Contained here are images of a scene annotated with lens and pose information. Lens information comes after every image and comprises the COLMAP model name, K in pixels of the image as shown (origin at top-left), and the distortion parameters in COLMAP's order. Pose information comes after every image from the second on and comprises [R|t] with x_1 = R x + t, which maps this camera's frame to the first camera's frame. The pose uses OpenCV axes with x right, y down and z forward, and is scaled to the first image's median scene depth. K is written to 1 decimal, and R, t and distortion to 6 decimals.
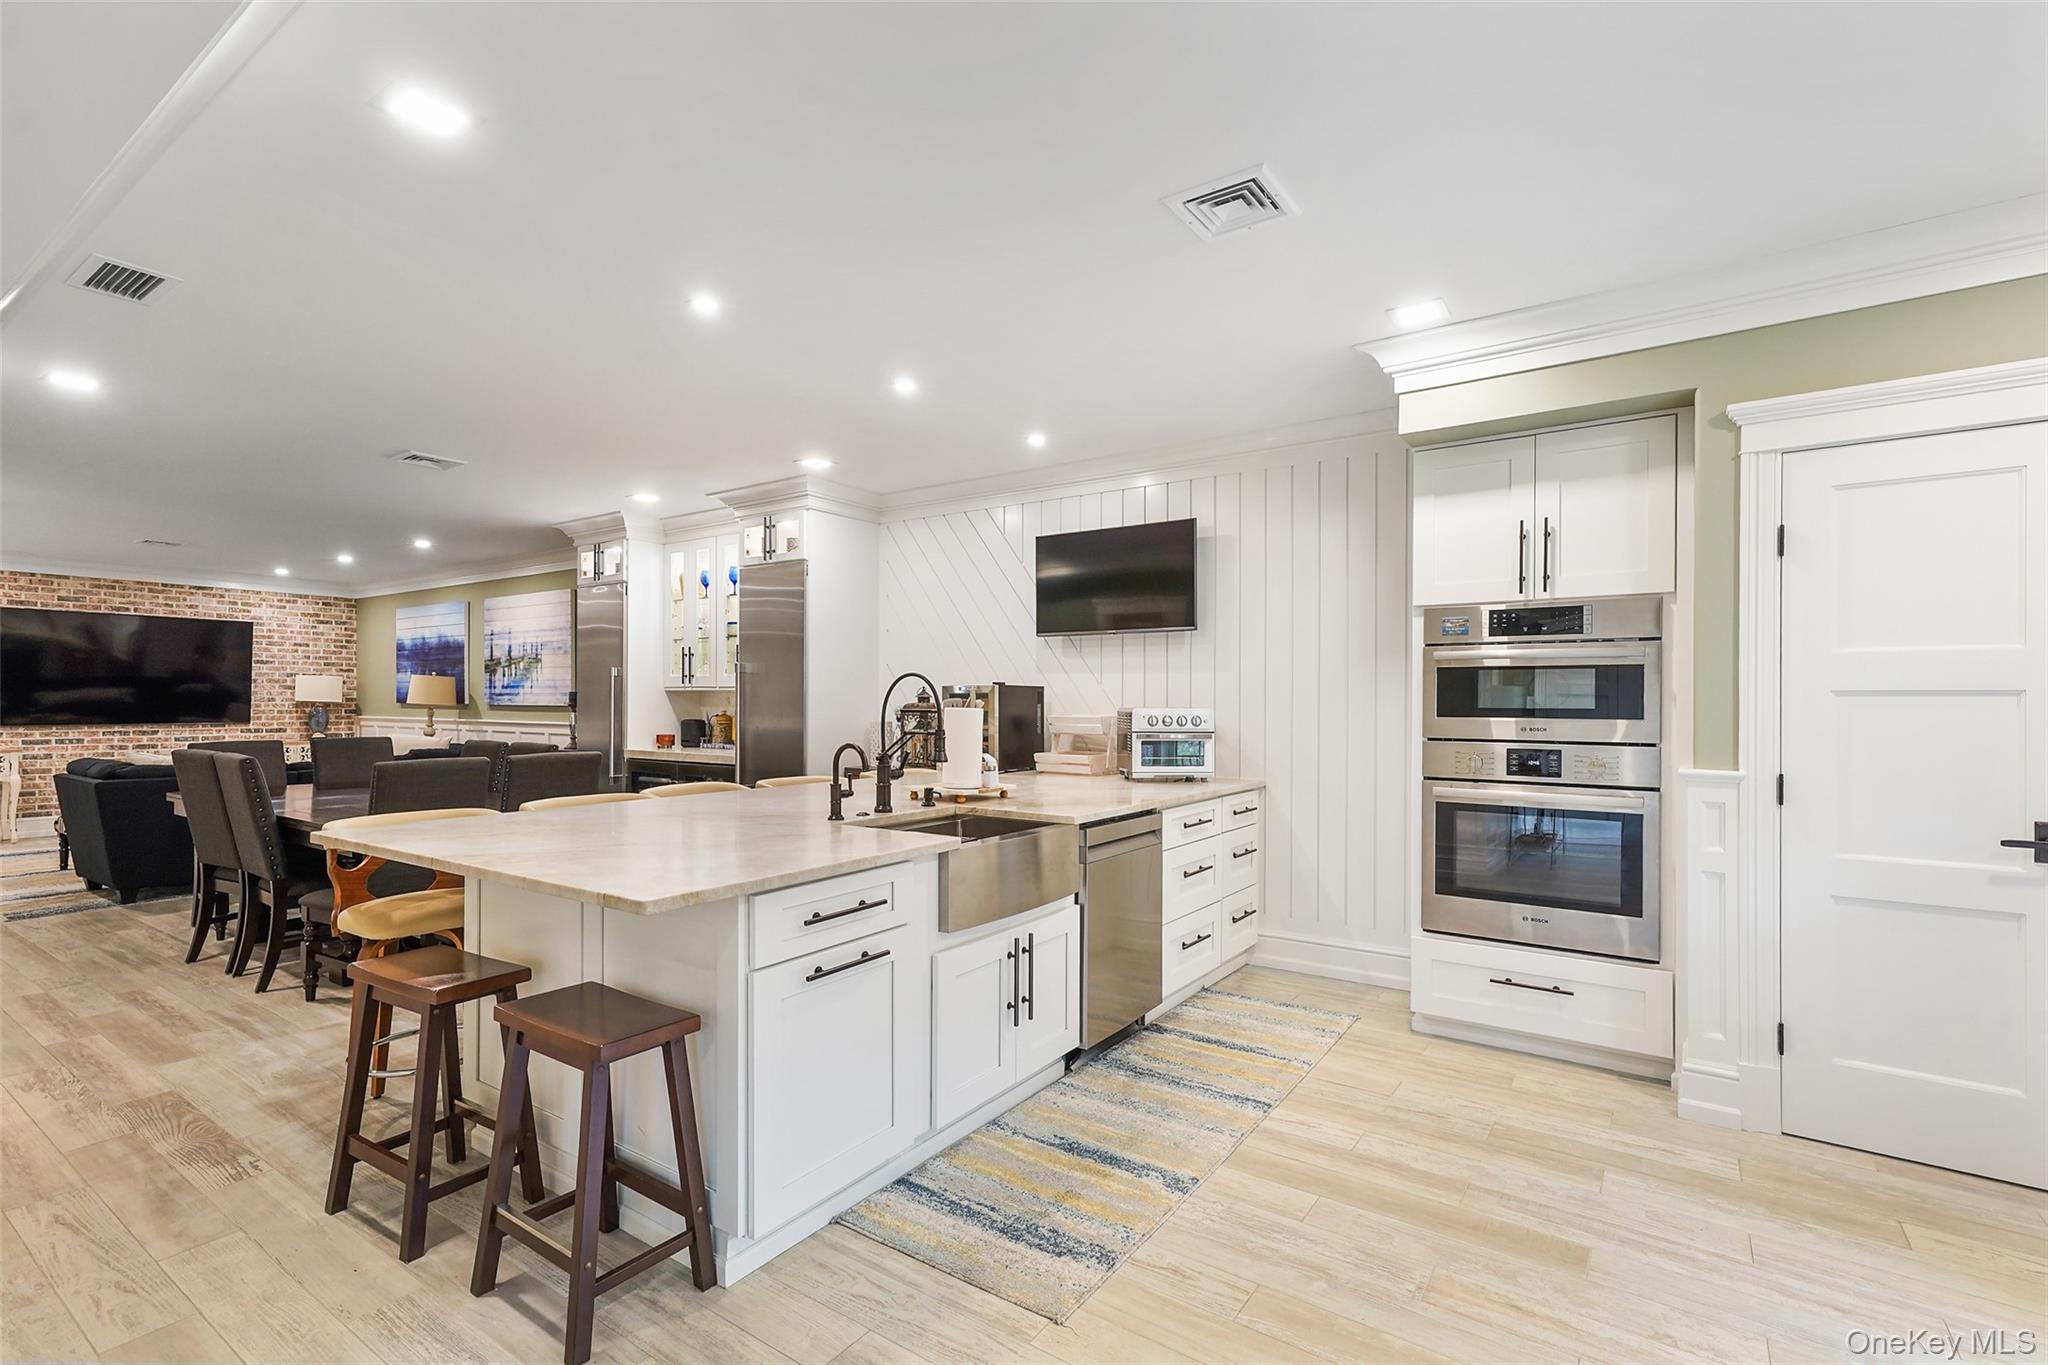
lens RADIAL K [[939.5, 0, 1029.4], [0, 939.5, 696.6], [0, 0, 1]] dist [0.010932, 0.002603]
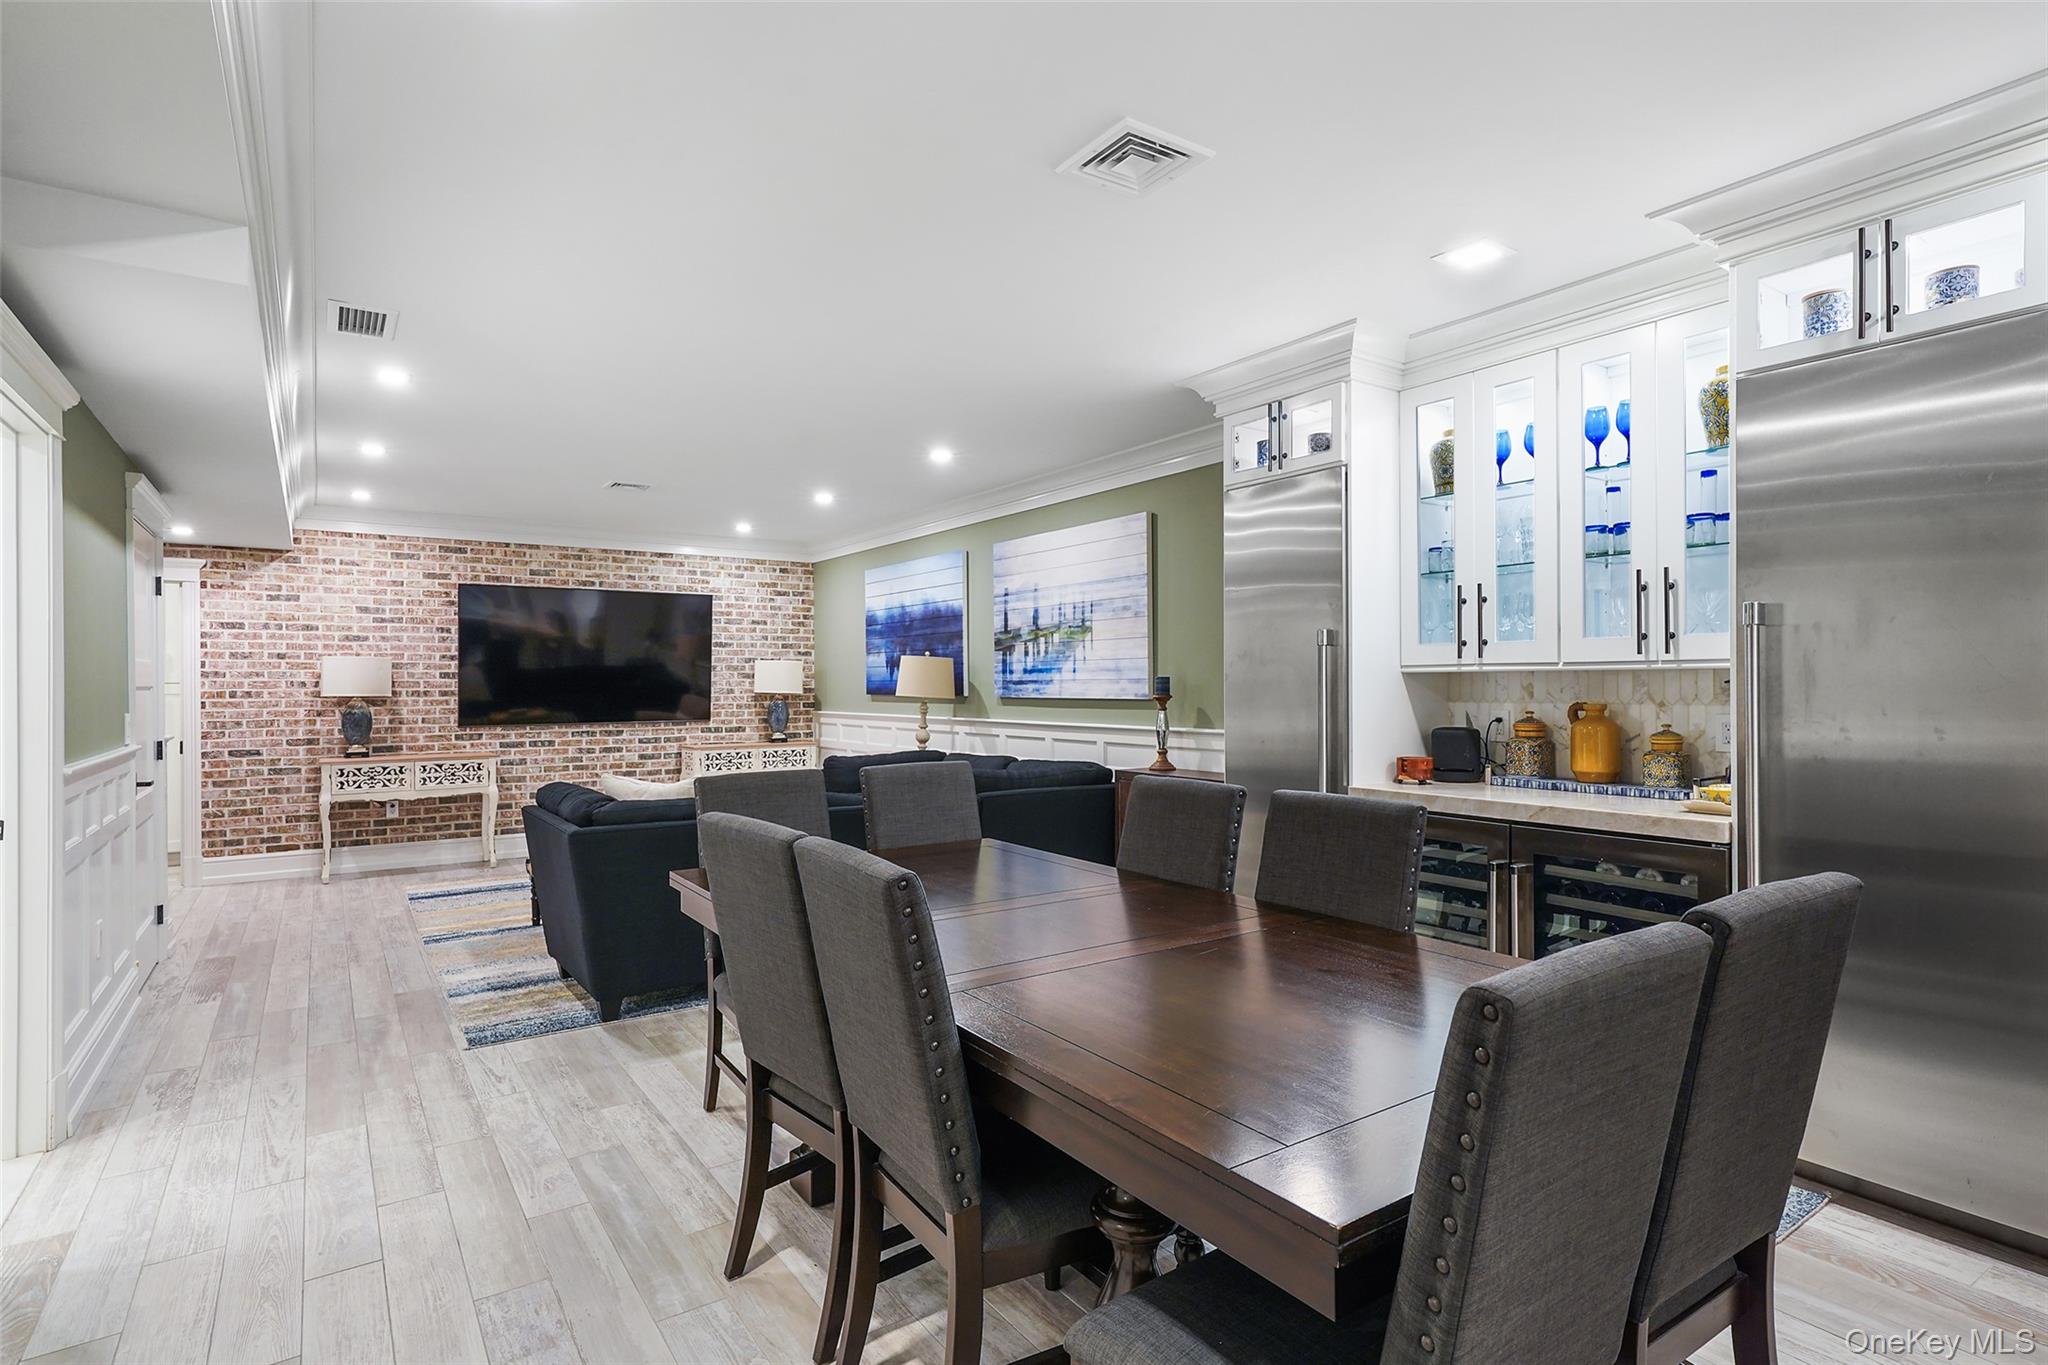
lens RADIAL K [[1044.8, 0, 1018.2], [0, 1044.8, 678.0], [0, 0, 1]] dist [-0.001860, -0.000002]
pose [[0.934180, -0.011311, -0.356624, -0.284140], [0.010864, 0.999936, -0.003258, -0.002756], [0.356638, -0.000831, 0.934242, 0.287278]]
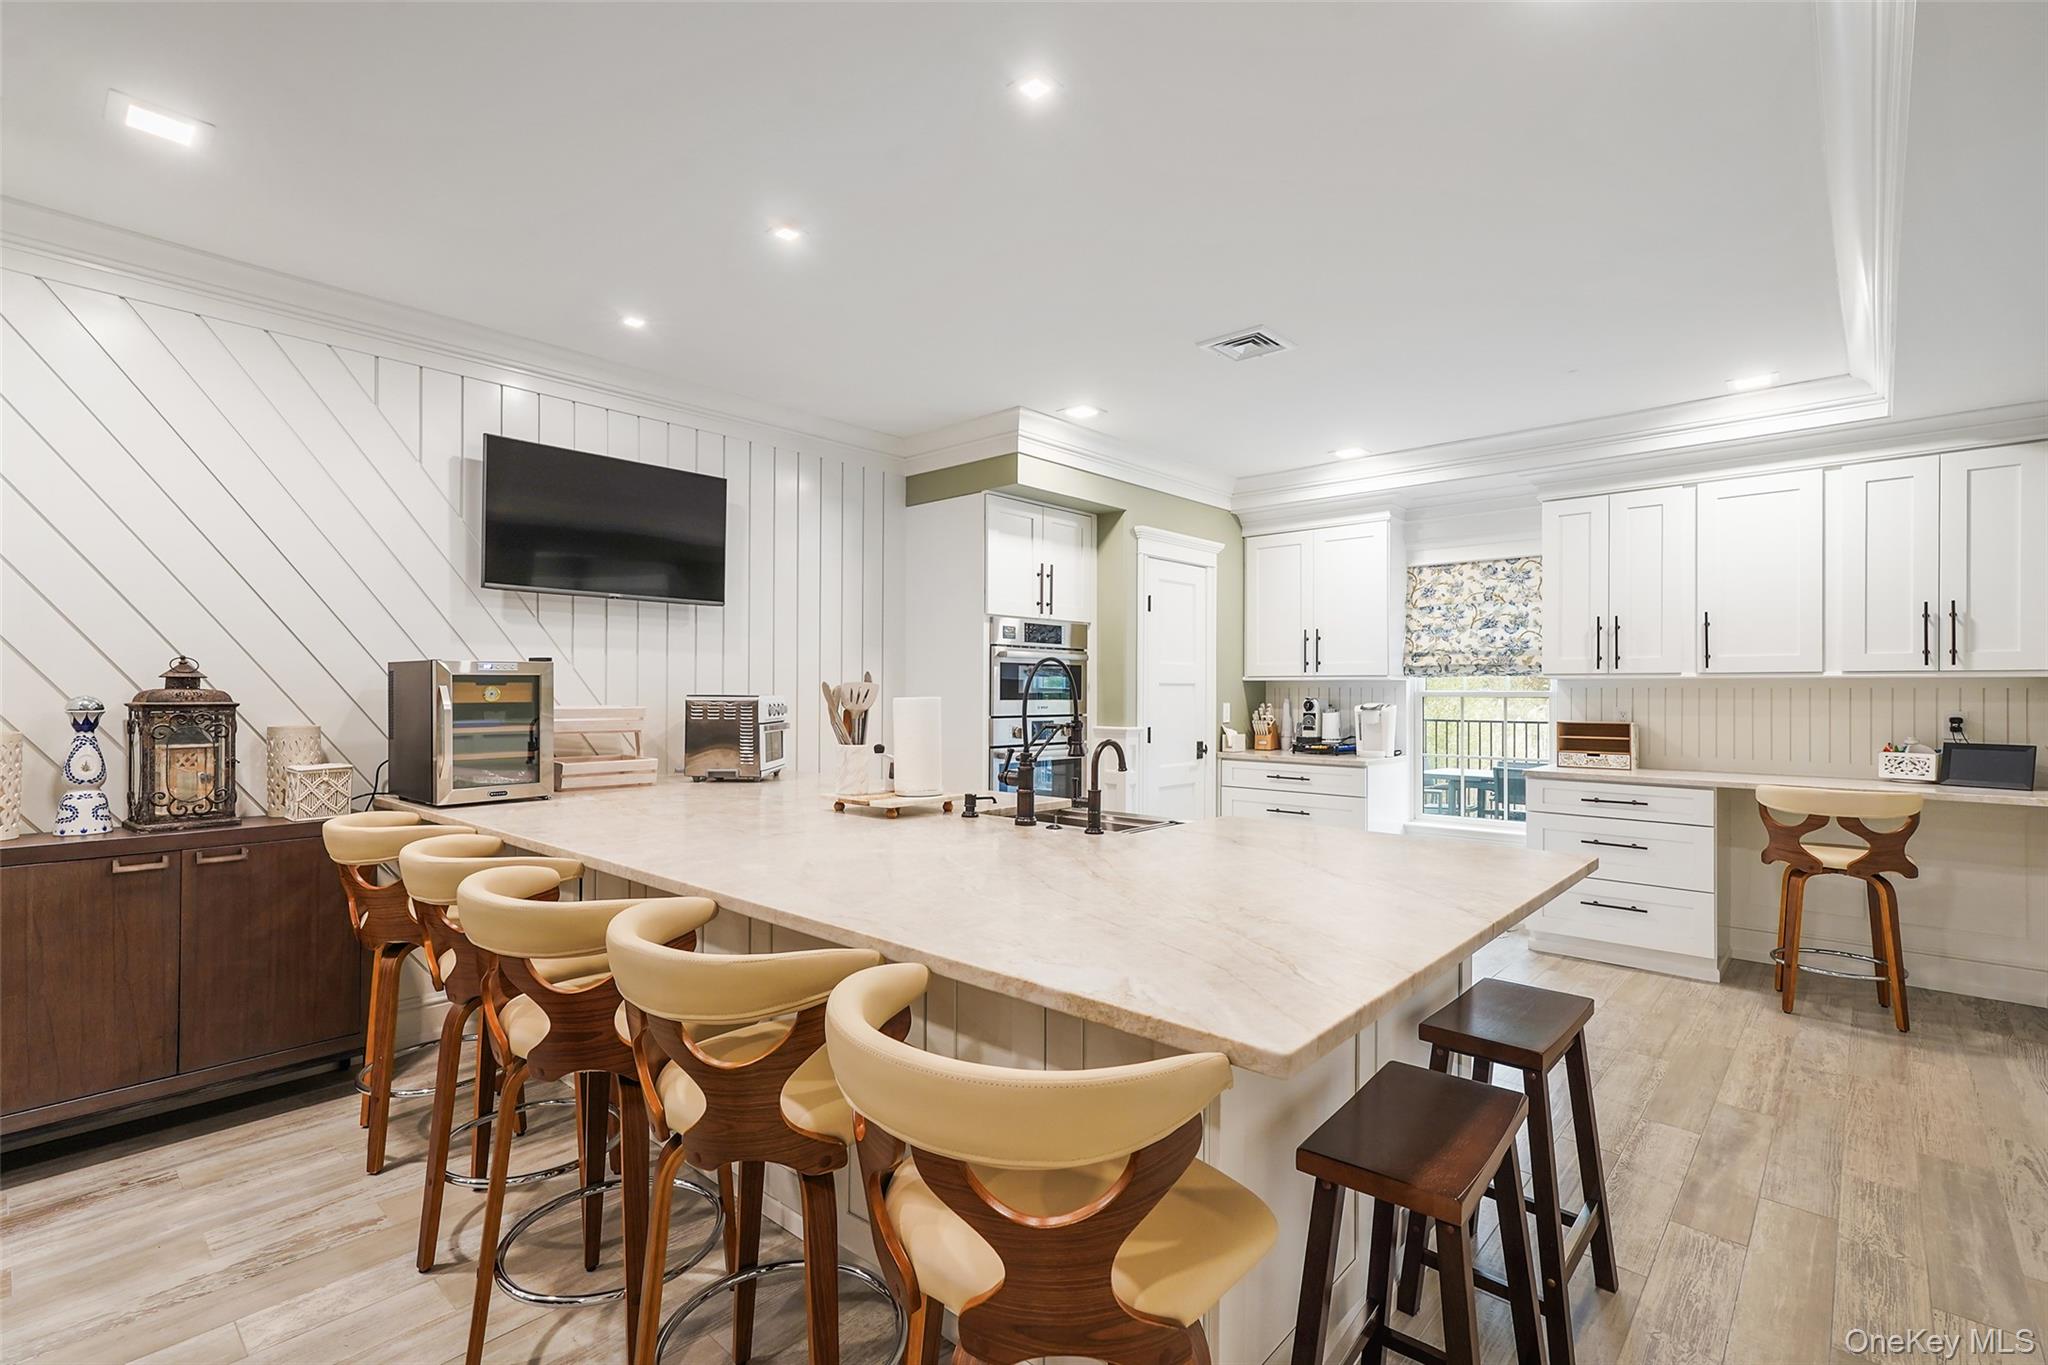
lens RADIAL K [[939.5, 0, 1025.1], [0, 939.5, 691.2], [0, 0, 1]] dist [0.010932, 0.002603]
pose [[0.127663, -0.003985, 0.991810, -1.185261], [-0.009542, 0.999941, 0.005246, 0.002382], [-0.991772, -0.010133, 0.127617, 1.089703]]
